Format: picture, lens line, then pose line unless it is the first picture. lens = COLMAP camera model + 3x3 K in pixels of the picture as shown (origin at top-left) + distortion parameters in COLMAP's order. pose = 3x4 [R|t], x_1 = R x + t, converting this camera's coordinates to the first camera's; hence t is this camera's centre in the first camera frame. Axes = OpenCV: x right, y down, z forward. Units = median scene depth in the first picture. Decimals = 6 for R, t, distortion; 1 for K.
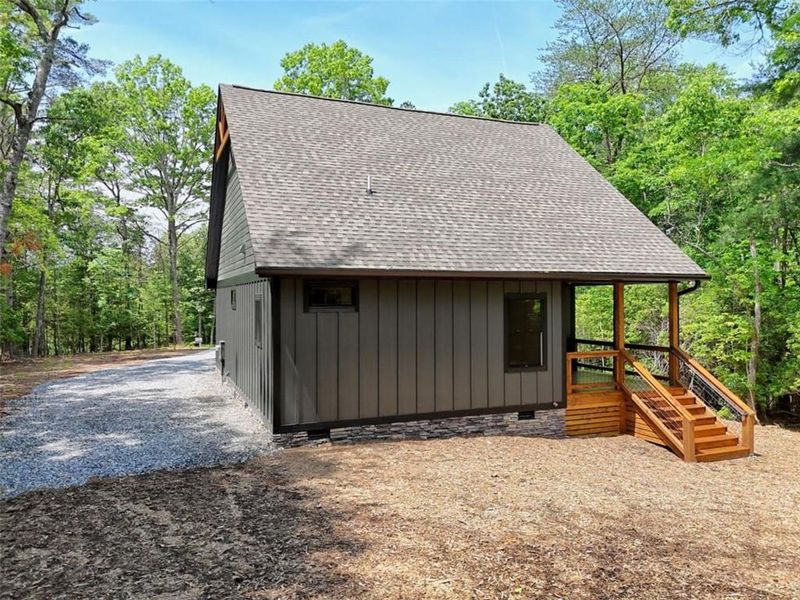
lens RADIAL K [[590.4, 0, 400.0], [0, 590.4, 300.0], [0, 0, 1]] dist [0.071524, -0.070832]
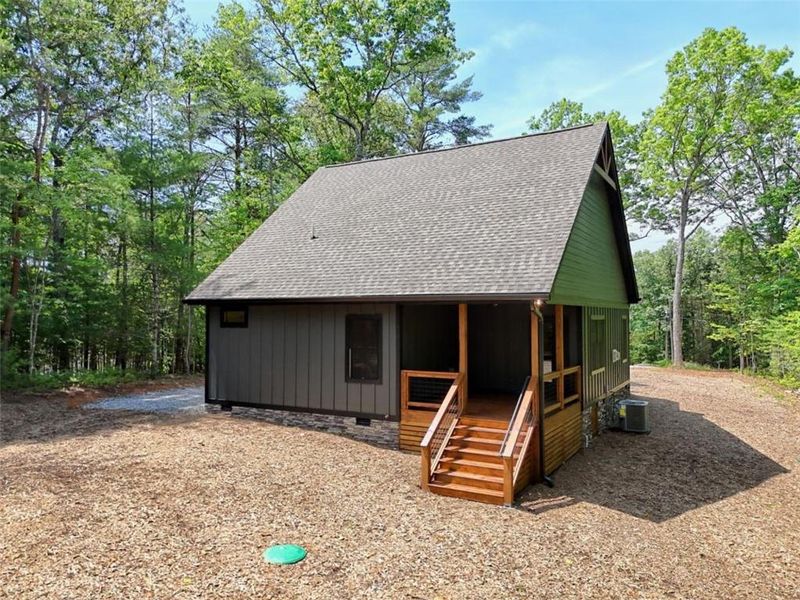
lens RADIAL K [[590.4, 0, 400.0], [0, 590.4, 300.0], [0, 0, 1]] dist [0.071524, -0.070832]
pose [[0.620927, -0.018727, -0.783645, 1.154767], [-0.004986, 0.999600, -0.027838, -0.009143], [0.783853, 0.021193, 0.620585, 0.343221]]
